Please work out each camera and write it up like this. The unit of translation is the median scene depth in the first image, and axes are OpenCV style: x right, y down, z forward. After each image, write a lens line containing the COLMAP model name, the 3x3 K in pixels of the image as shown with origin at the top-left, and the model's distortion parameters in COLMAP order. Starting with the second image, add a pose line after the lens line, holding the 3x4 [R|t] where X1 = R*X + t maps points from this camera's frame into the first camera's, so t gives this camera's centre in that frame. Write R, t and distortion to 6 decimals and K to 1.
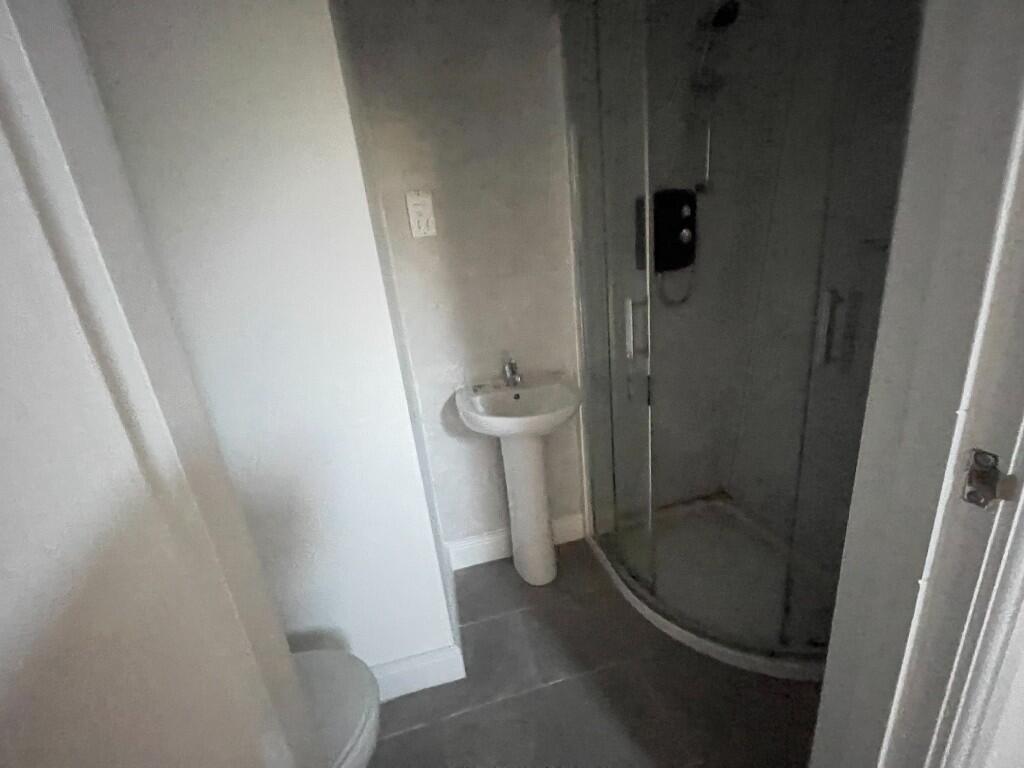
lens RADIAL K [[414.2, 0, 513.7], [0, 414.2, 384.0], [0, 0, 1]] dist [0.000795, 0.000786]
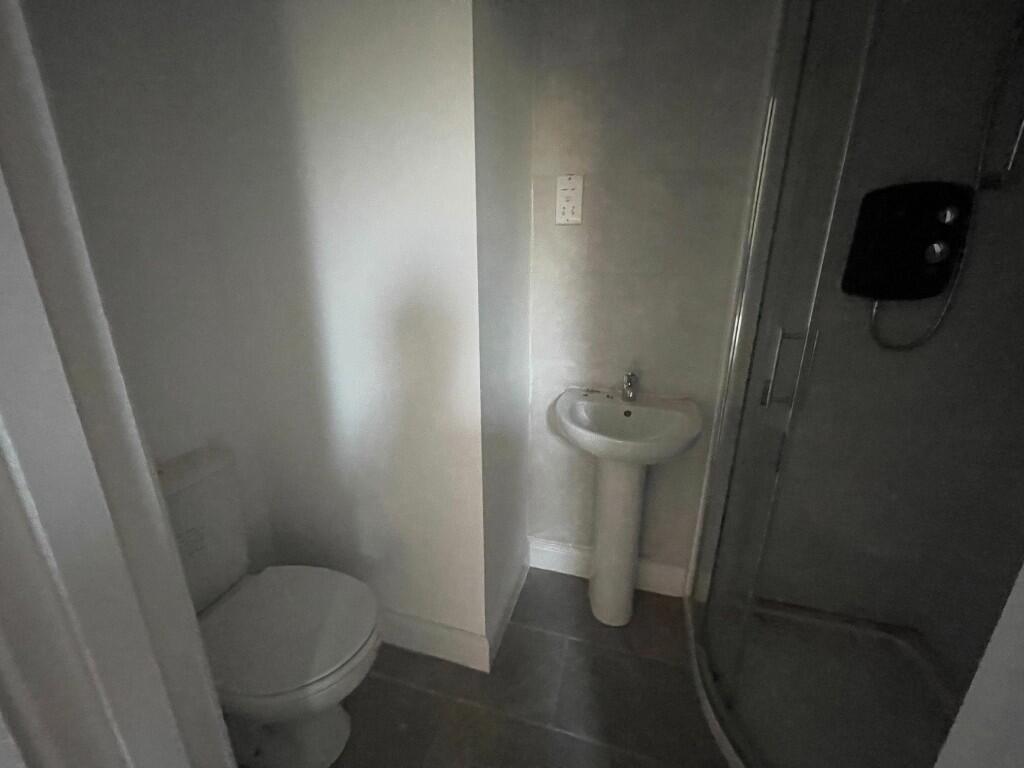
lens RADIAL K [[414.2, 0, 514.0], [0, 414.2, 384.2], [0, 0, 1]] dist [0.000795, 0.000786]
pose [[0.866688, 0.245160, -0.434451, 0.163437], [-0.236520, 0.968741, 0.074824, -0.038289], [0.439215, 0.037907, 0.897582, 0.100209]]
